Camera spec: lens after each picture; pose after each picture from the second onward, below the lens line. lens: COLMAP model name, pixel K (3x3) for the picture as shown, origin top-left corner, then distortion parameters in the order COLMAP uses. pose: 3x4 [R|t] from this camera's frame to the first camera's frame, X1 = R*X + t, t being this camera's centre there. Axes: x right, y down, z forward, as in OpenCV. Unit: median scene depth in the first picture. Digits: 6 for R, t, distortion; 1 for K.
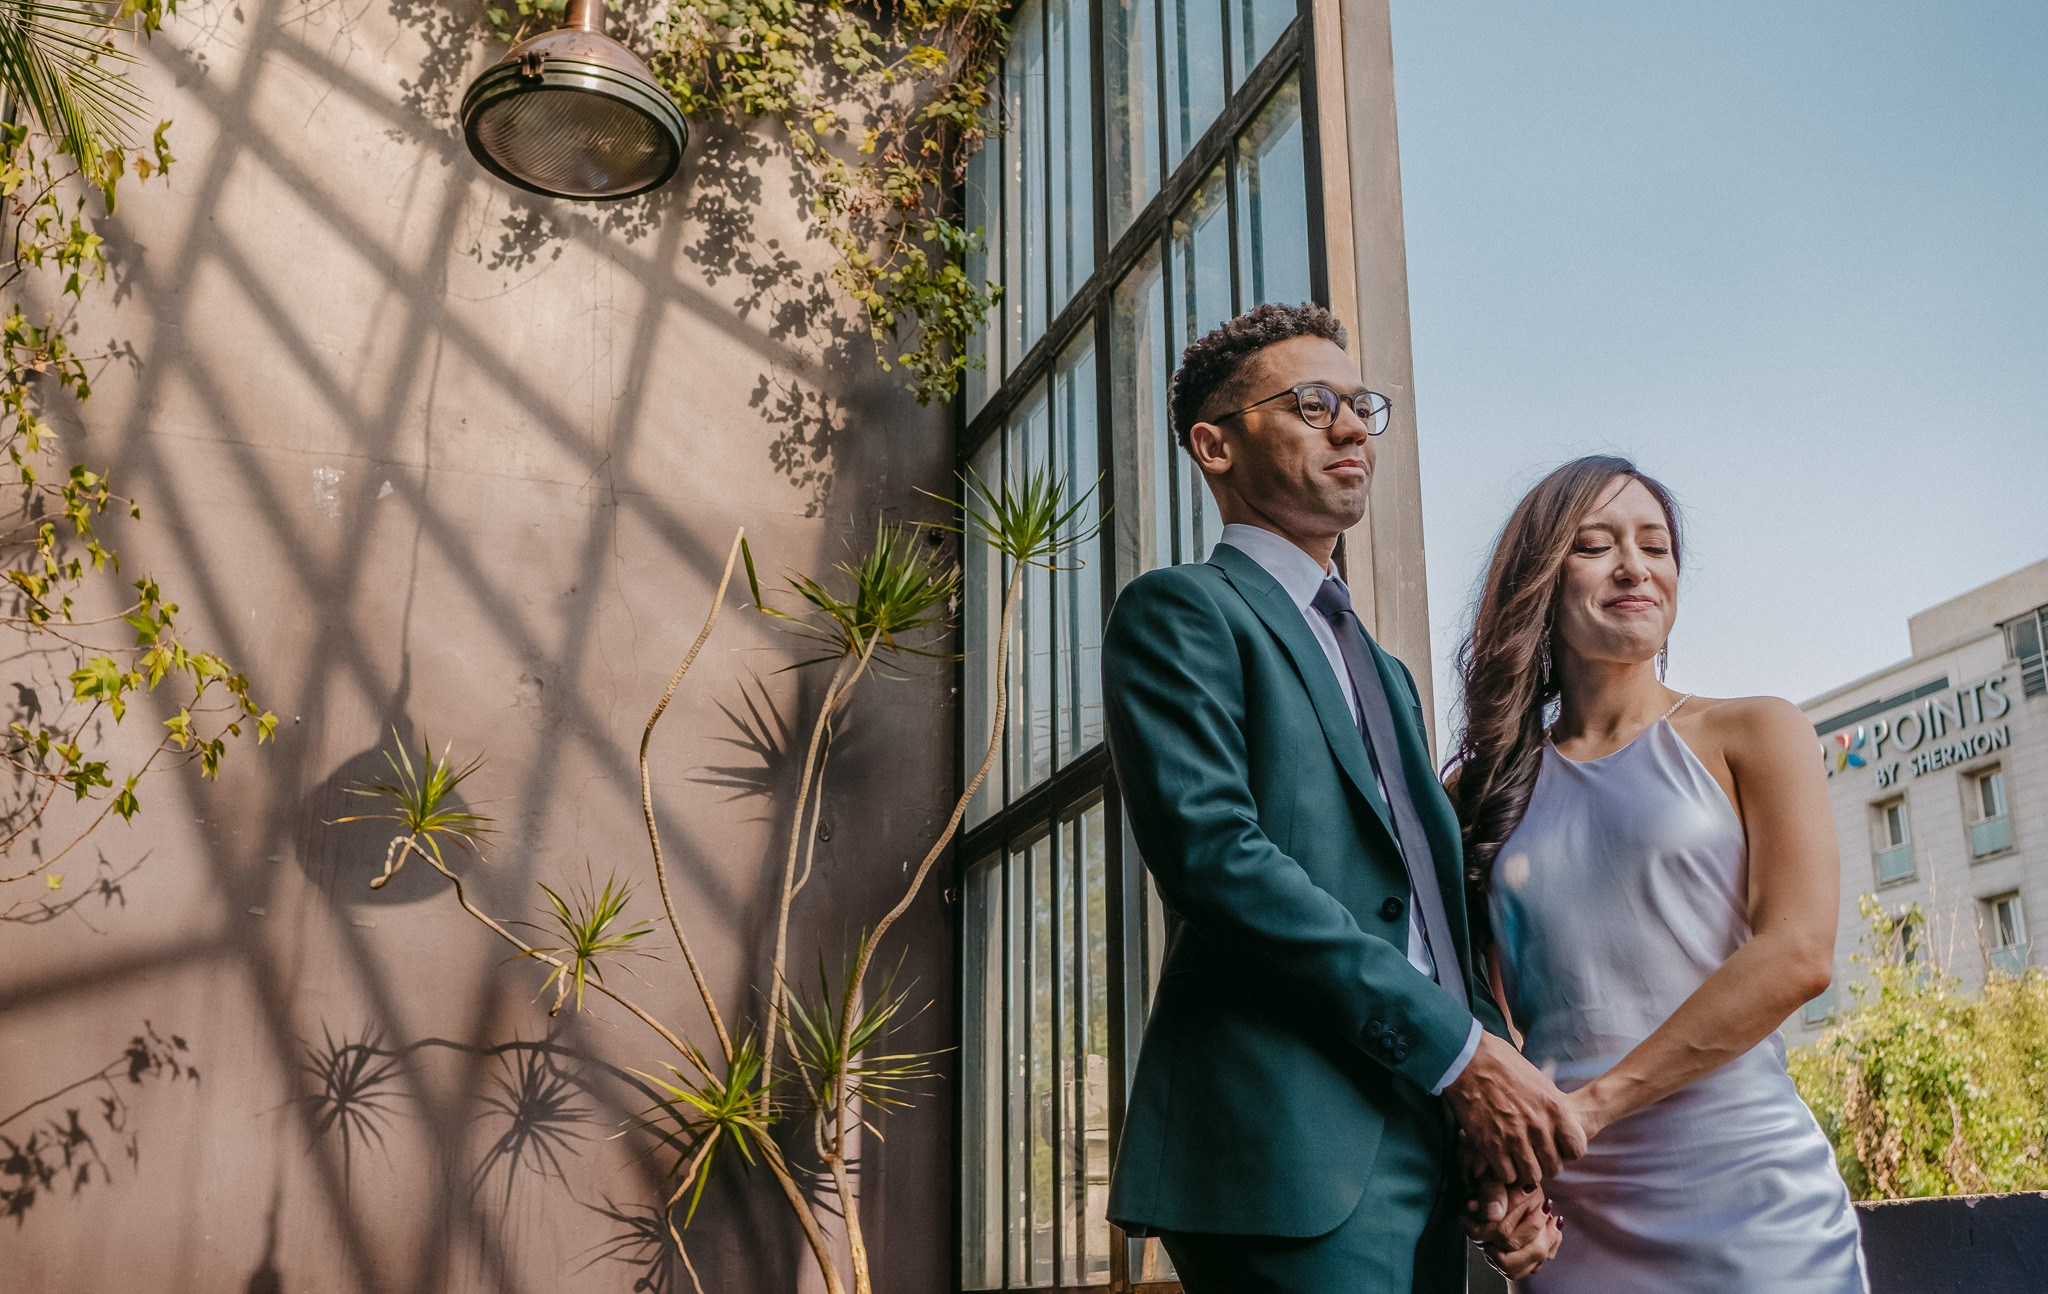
lens RADIAL K [[2113.4, 0, 998.7], [0, 2113.4, 666.5], [0, 0, 1]] dist [-0.061778, 0.154821]
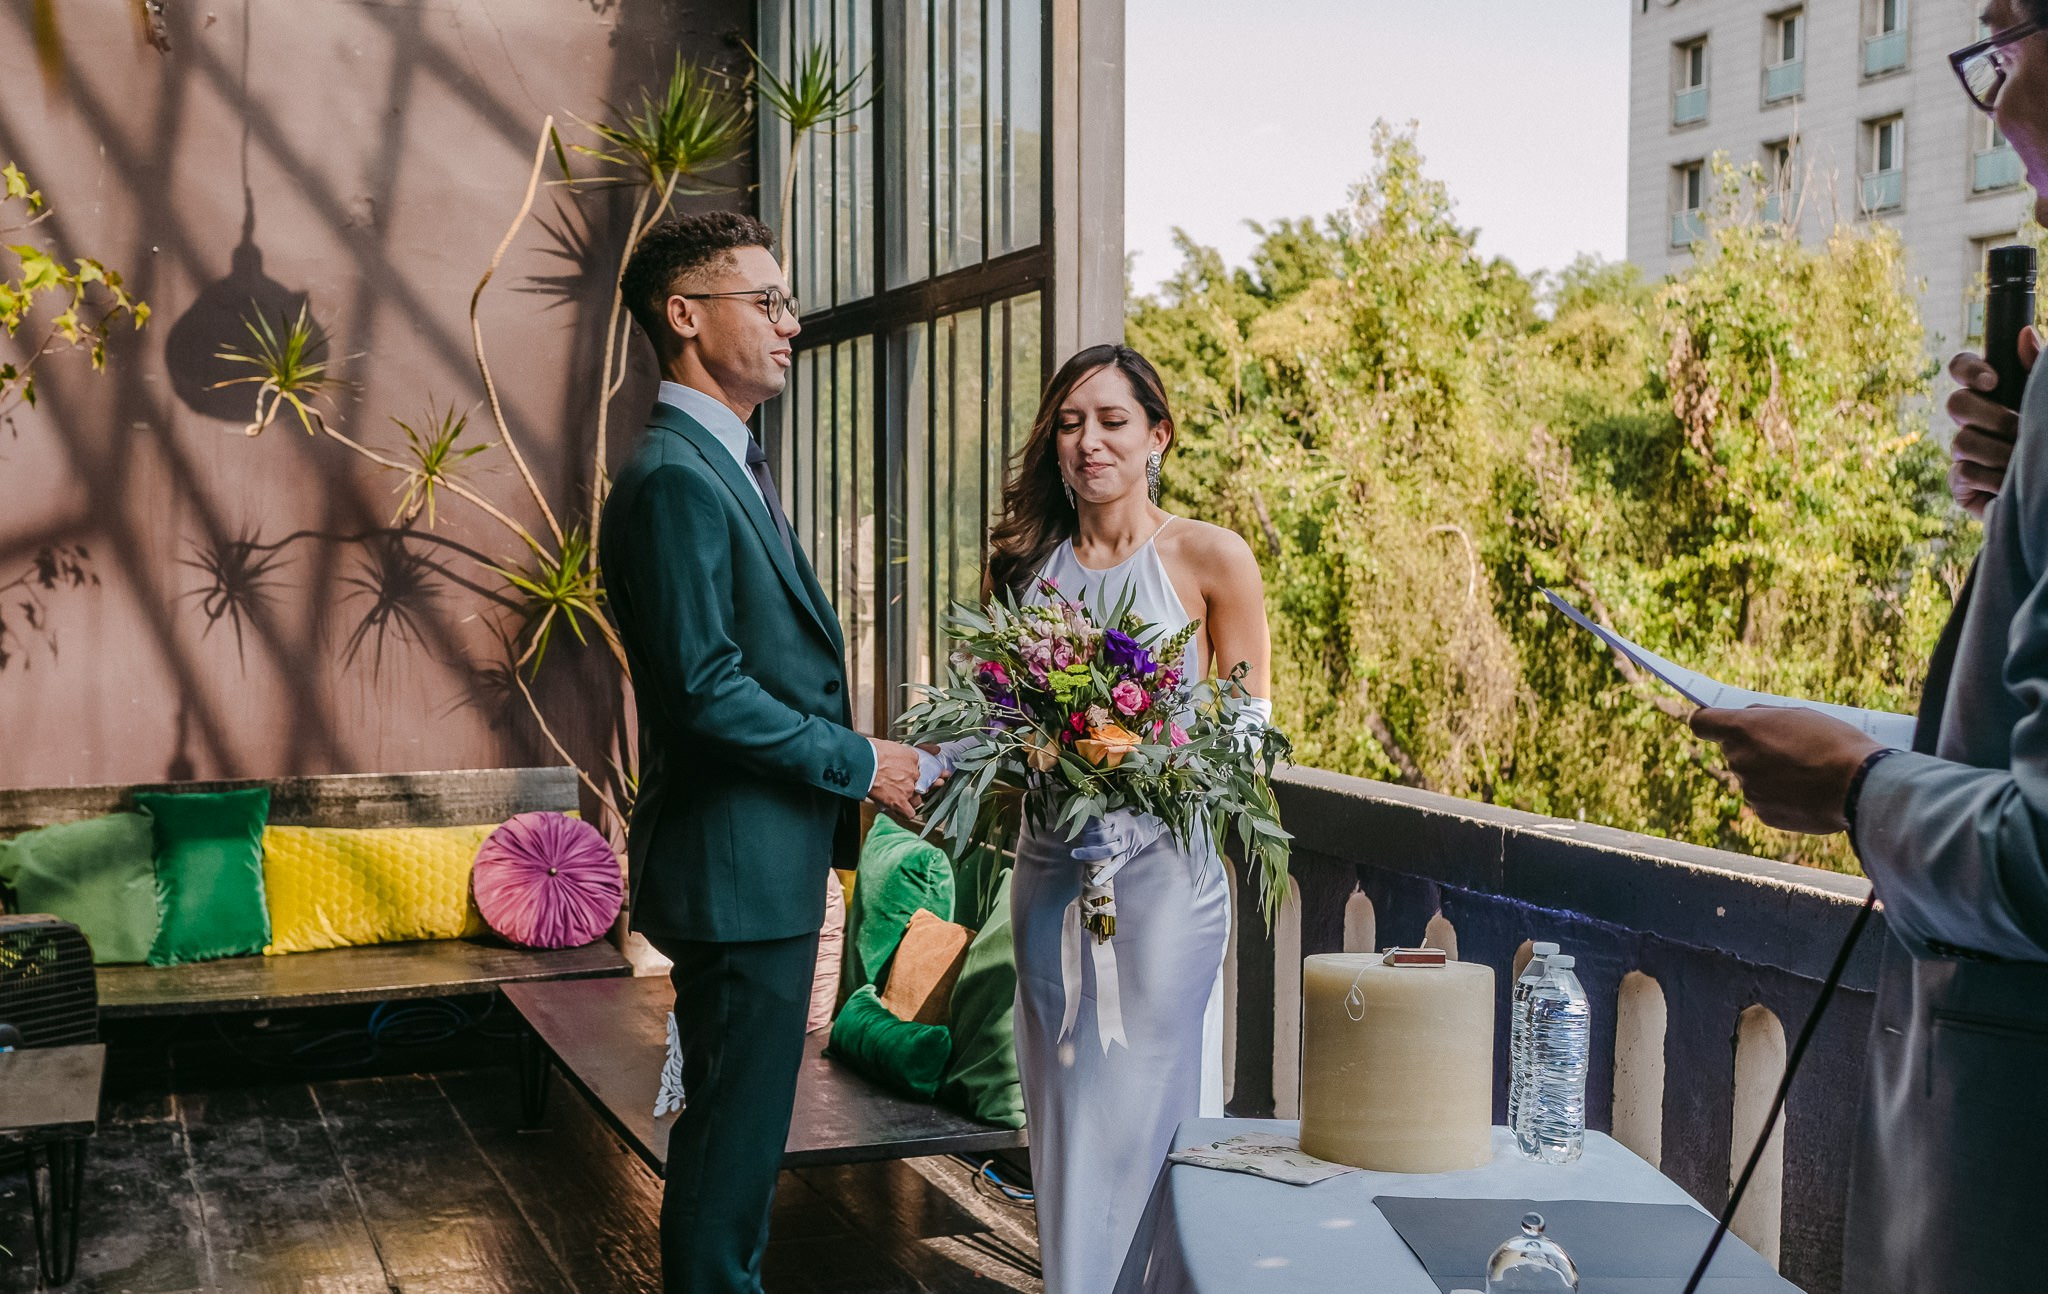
lens RADIAL K [[2228.7, 0, 956.1], [0, 2228.7, 673.7], [0, 0, 1]] dist [-0.071650, 0.182770]
pose [[0.998816, -0.006394, 0.048223, 0.029292], [-0.011486, 0.932295, 0.361515, -0.177533], [-0.047270, -0.361641, 0.931118, -0.174116]]
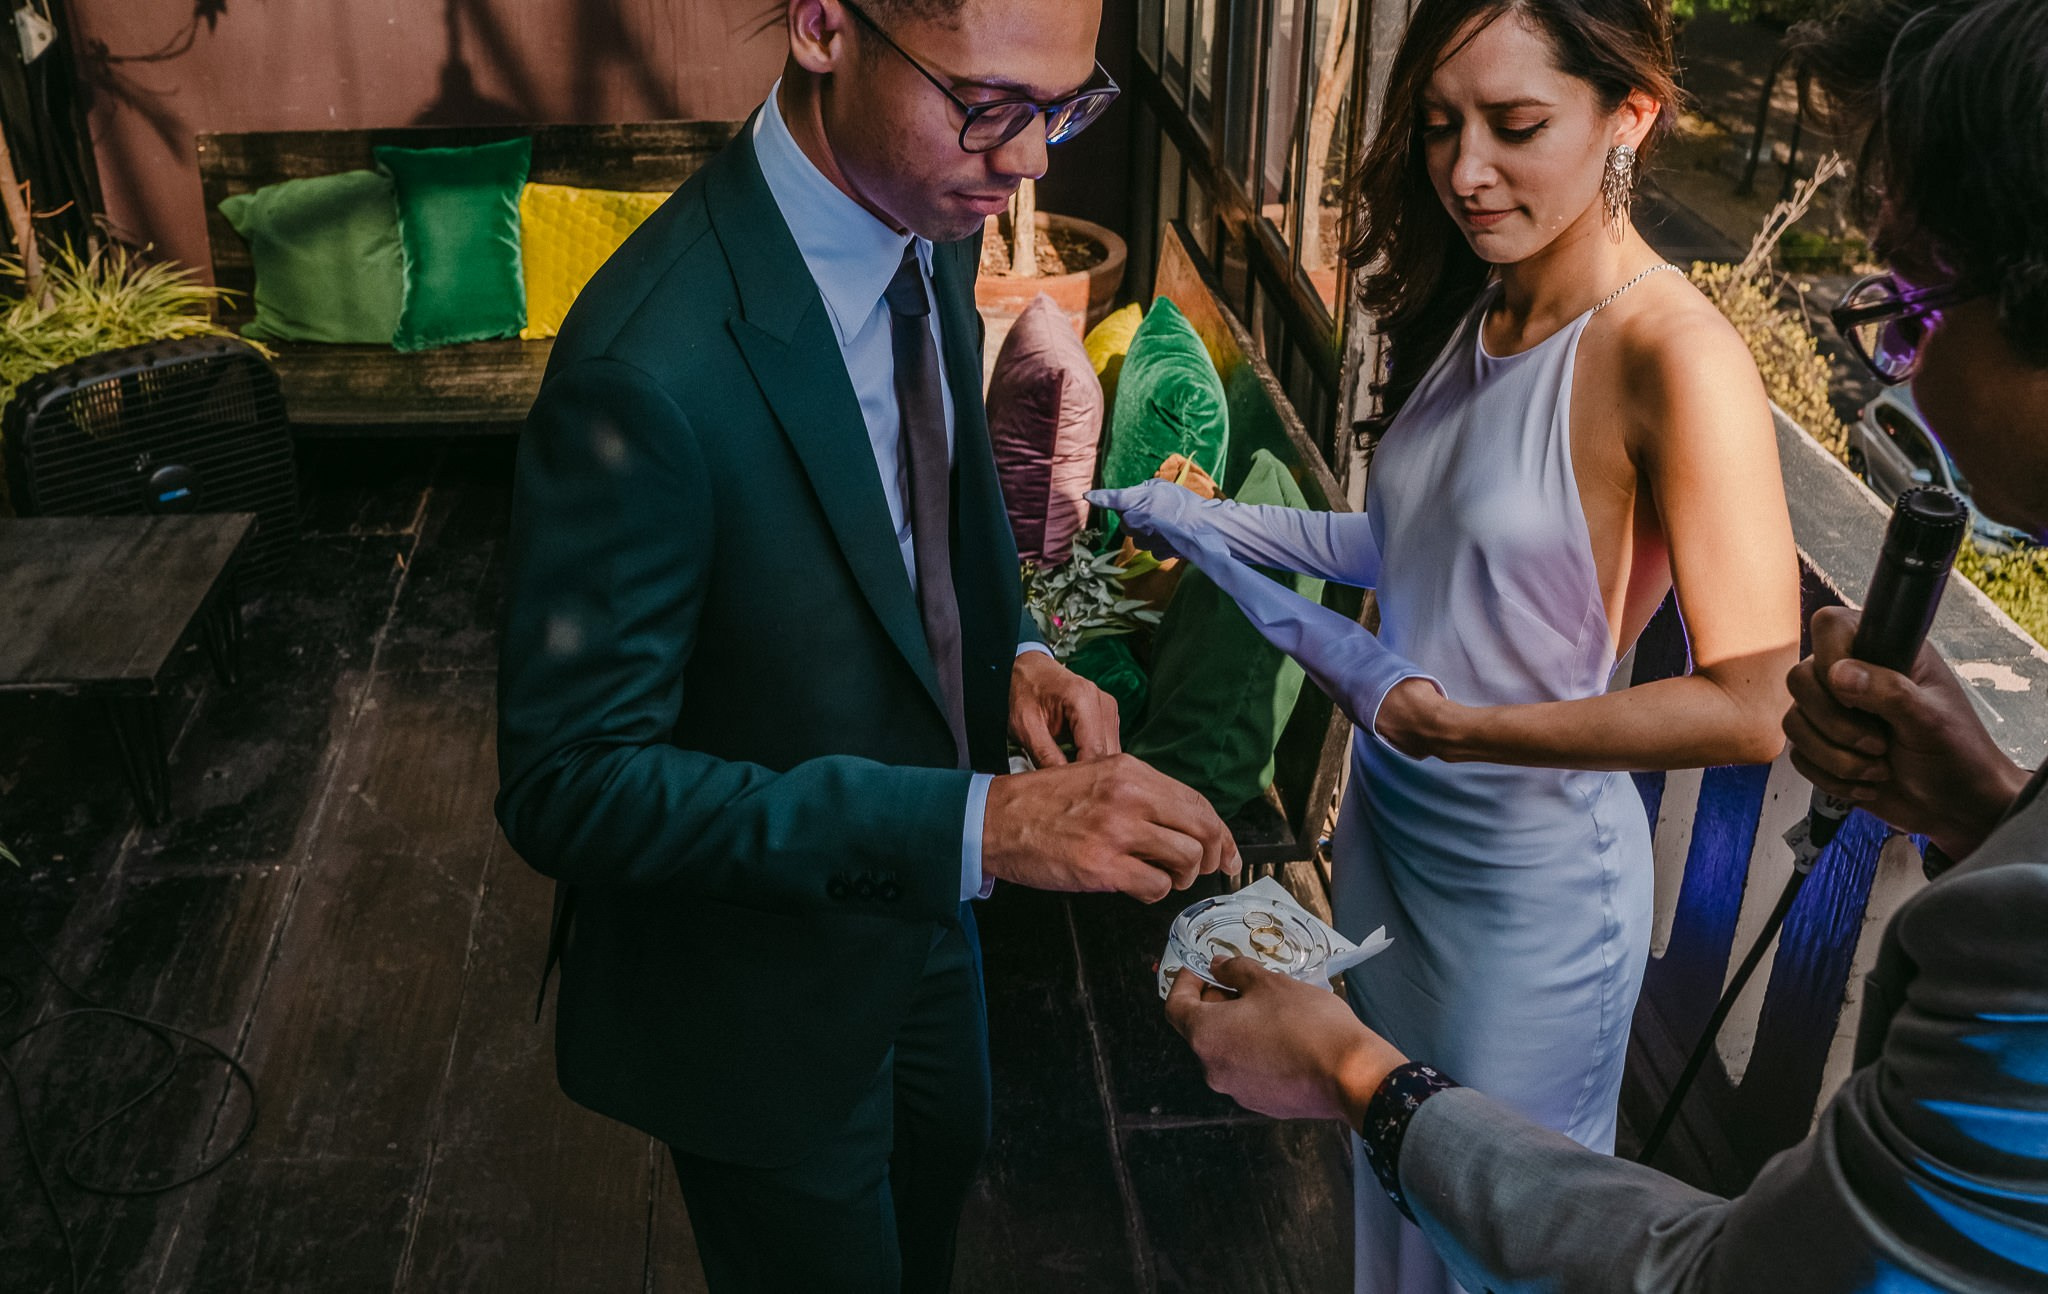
lens RADIAL K [[2115.4, 0, 953.1], [0, 2115.4, 666.7], [0, 0, 1]] dist [-0.074562, 0.176626]
pose [[0.967315, 0.111843, -0.227580, 0.142003], [0.085610, 0.700745, 0.708256, -0.185977], [0.238689, -0.704590, 0.668267, 0.116399]]
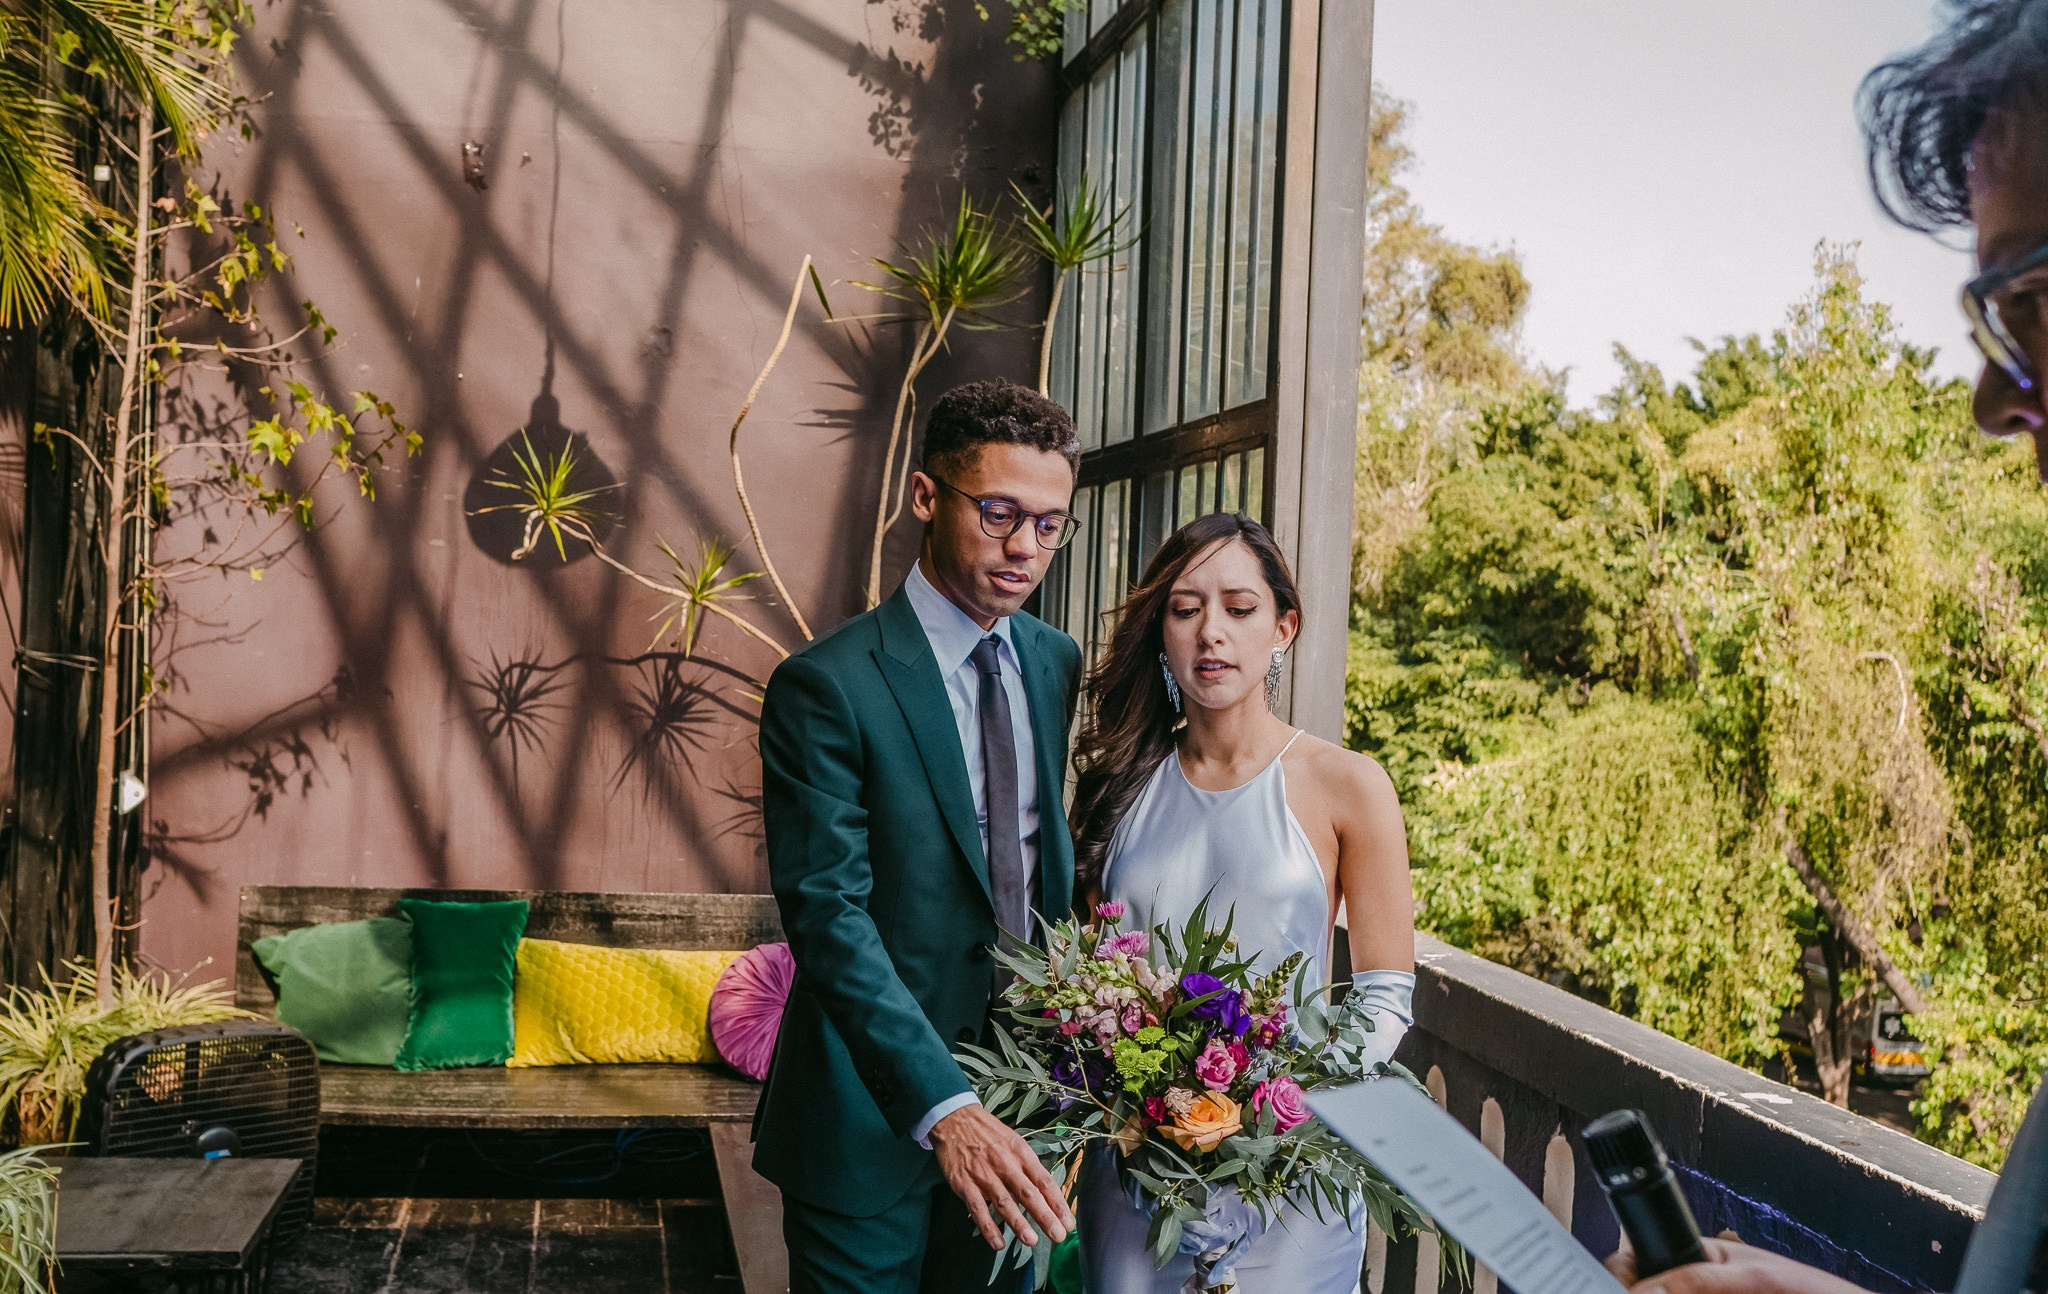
lens RADIAL K [[2117.6, 0, 949.4], [0, 2117.6, 652.9], [0, 0, 1]] dist [-0.078286, 0.196616]
pose [[0.986337, 0.040603, -0.159658, 0.114253], [0.012214, 0.948461, 0.316659, -0.178456], [0.164287, -0.314283, 0.935006, -0.084006]]
